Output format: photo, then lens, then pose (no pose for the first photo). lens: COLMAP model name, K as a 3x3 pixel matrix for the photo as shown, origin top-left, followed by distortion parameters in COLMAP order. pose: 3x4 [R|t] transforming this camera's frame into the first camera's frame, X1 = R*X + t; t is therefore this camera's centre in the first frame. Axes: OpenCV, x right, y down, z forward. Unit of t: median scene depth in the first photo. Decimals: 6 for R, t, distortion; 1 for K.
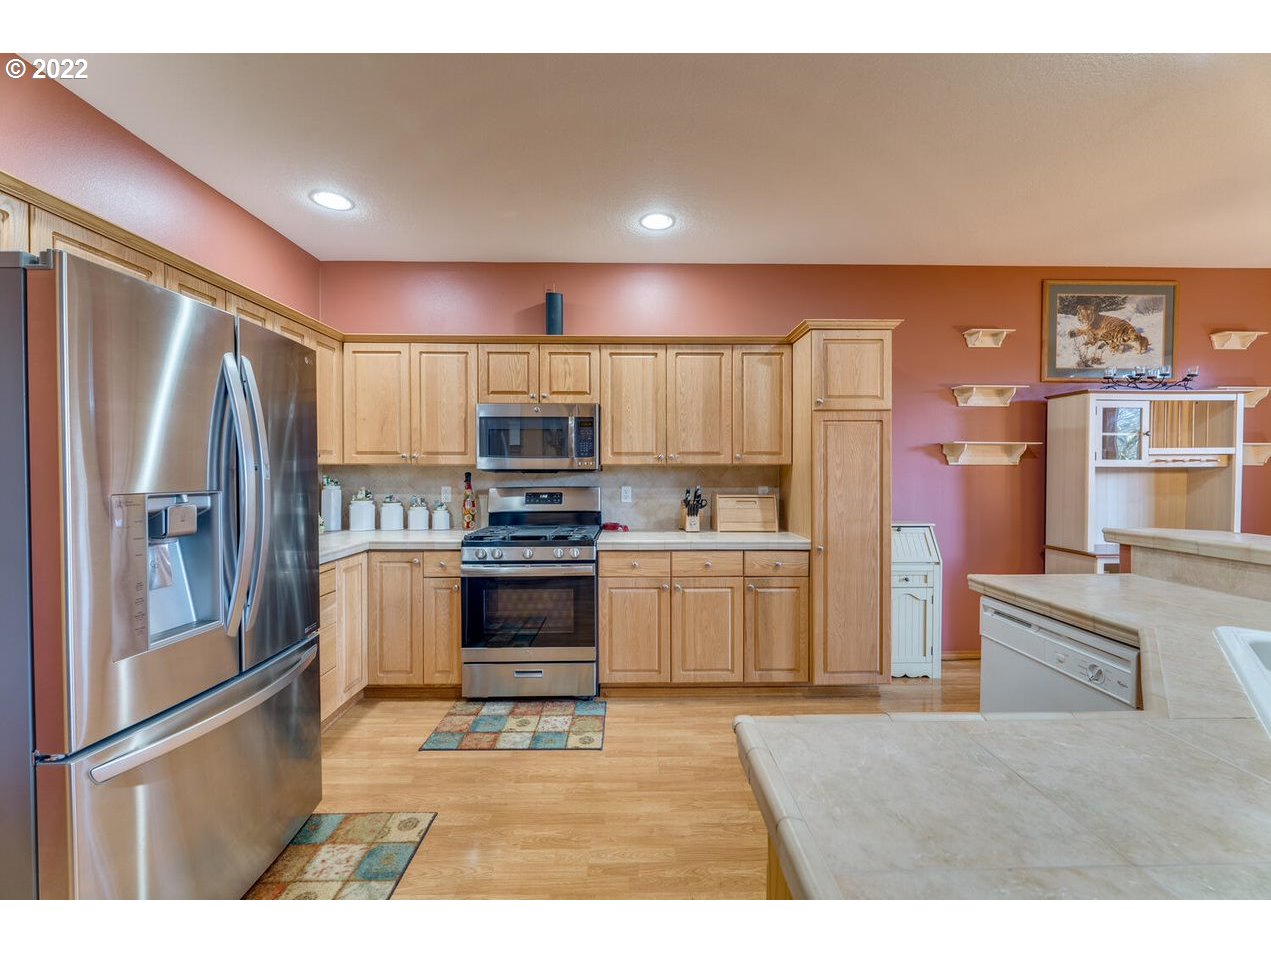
lens RADIAL K [[536.3, 0, 642.2], [0, 536.3, 478.0], [0, 0, 1]] dist [0.000362, 0.000153]
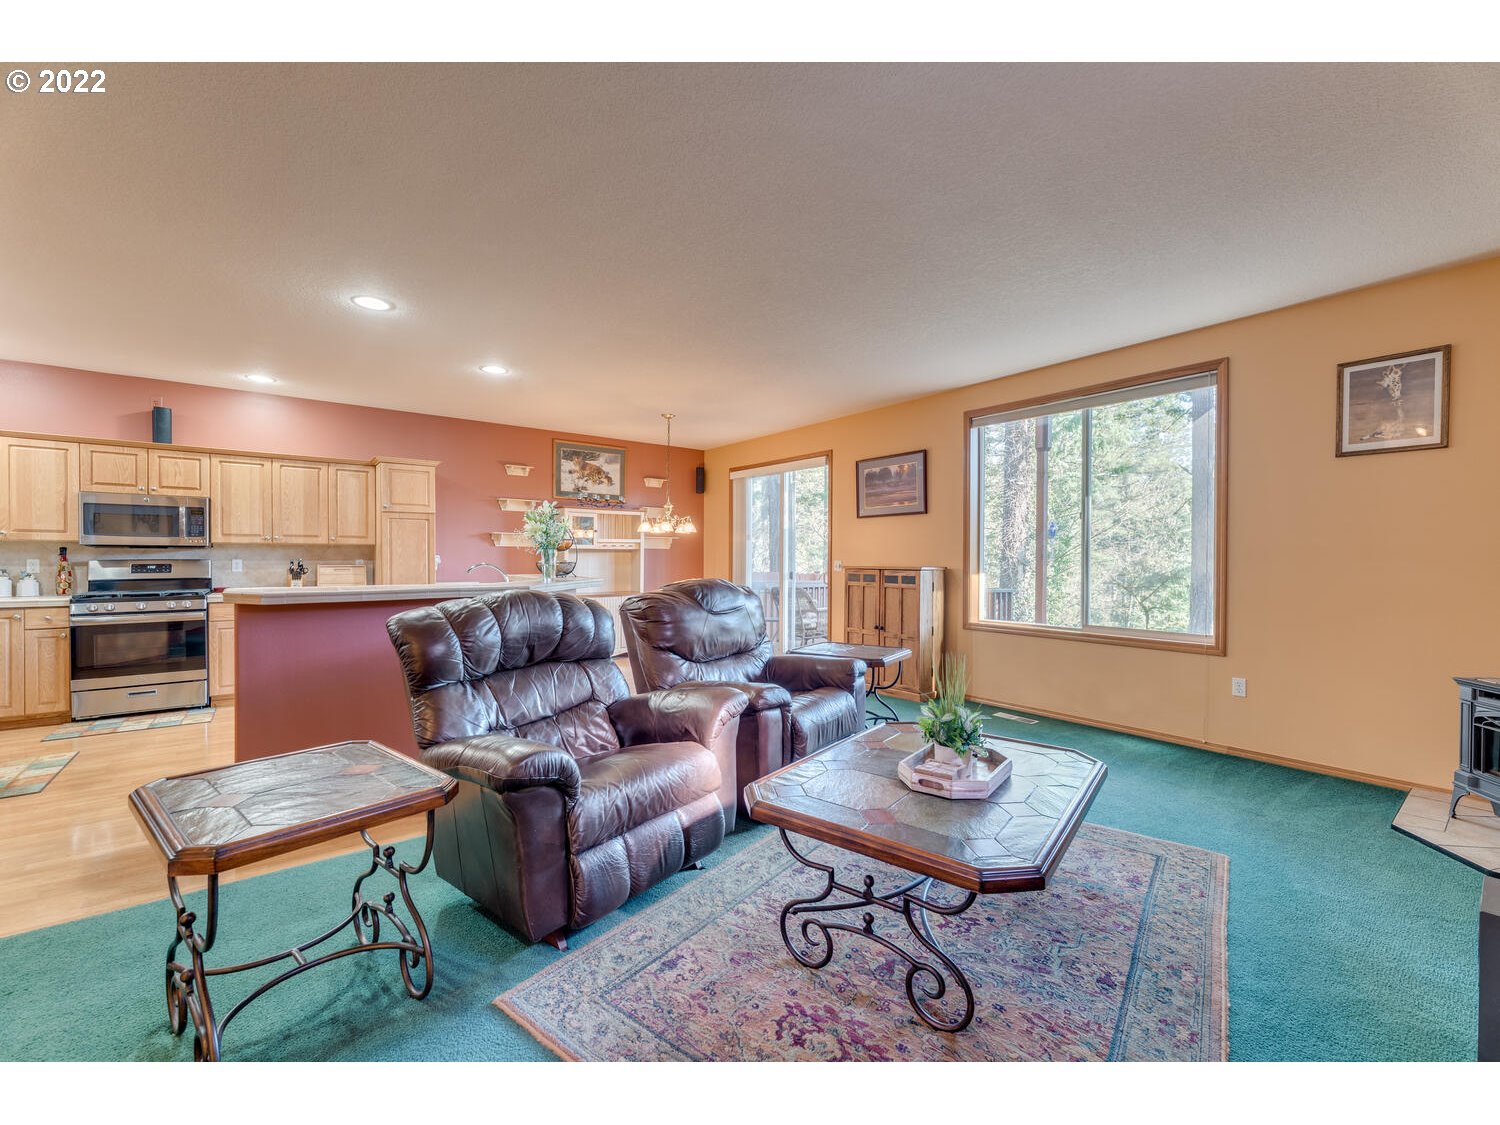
lens RADIAL K [[619.3, 0, 750.0], [0, 619.3, 562.5], [0, 0, 1]] dist [-0.001406, 0.000145]
pose [[0.802950, -0.001748, 0.596044, 0.081508], [0.001888, 0.999998, 0.000389, 0.026575], [-0.596044, 0.000813, 0.802951, -1.030872]]
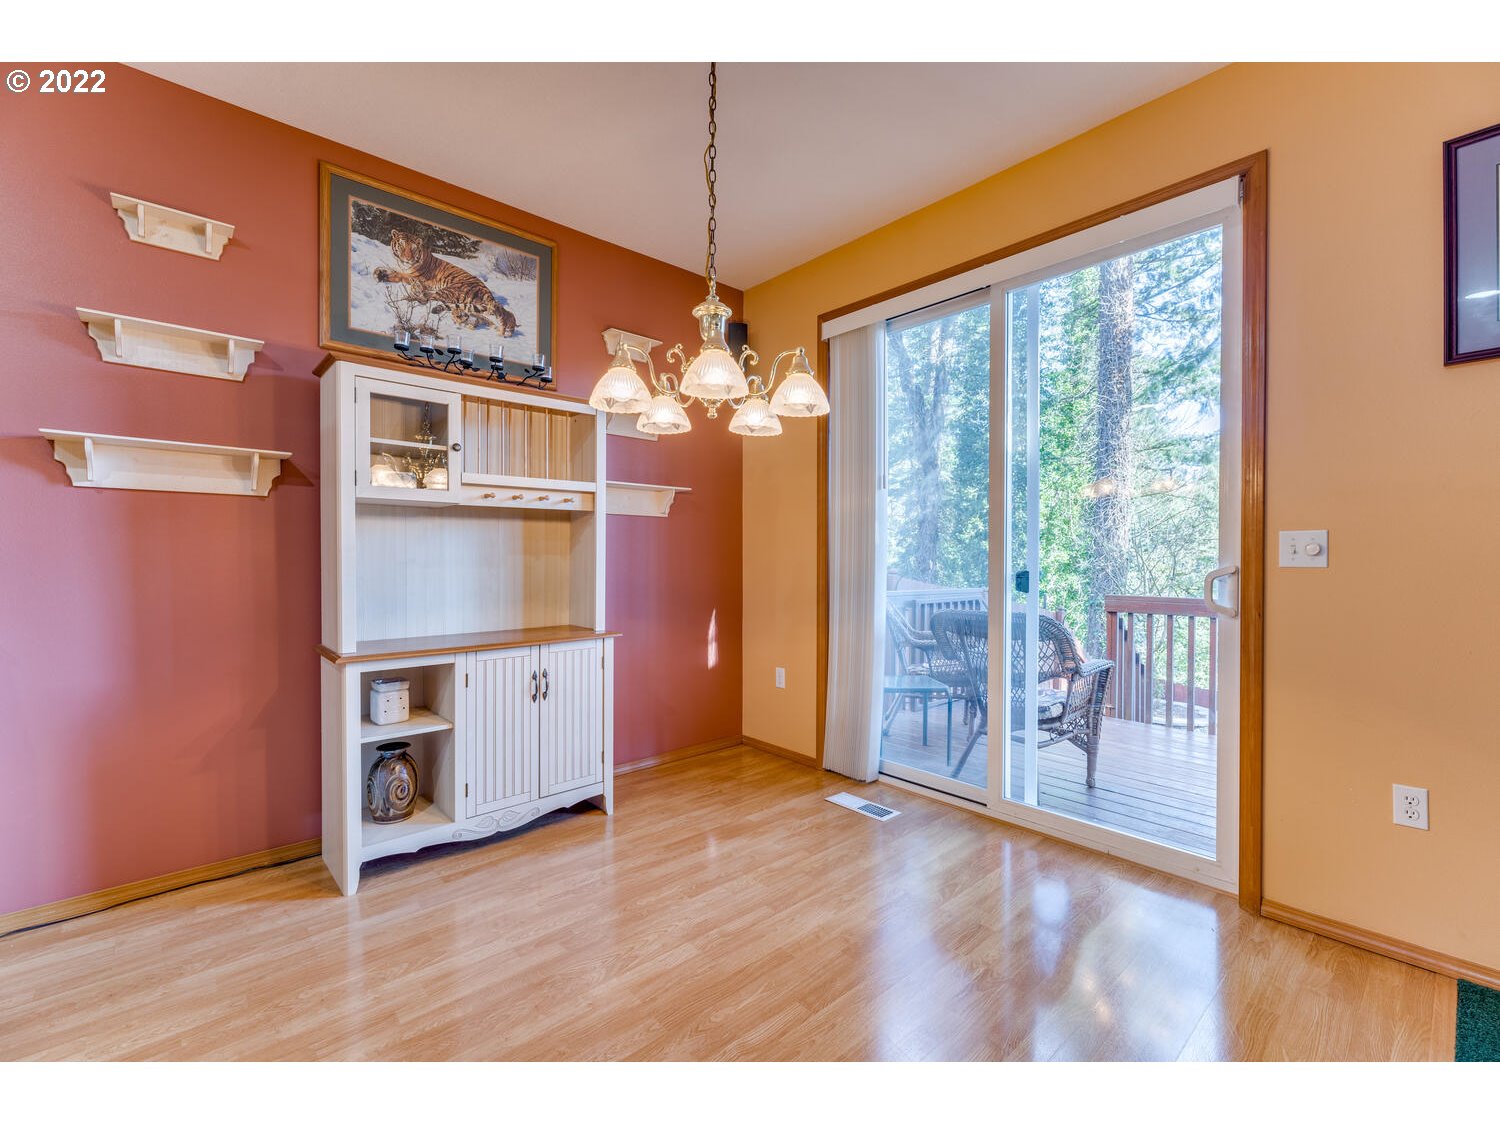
lens RADIAL K [[655.2, 0, 757.1], [0, 655.2, 561.9], [0, 0, 1]] dist [-0.000904, -0.000029]
pose [[0.753405, -0.004502, 0.657541, 0.694224], [0.007131, 0.999974, -0.001323, 0.048090], [-0.657518, 0.005686, 0.753418, 0.221127]]
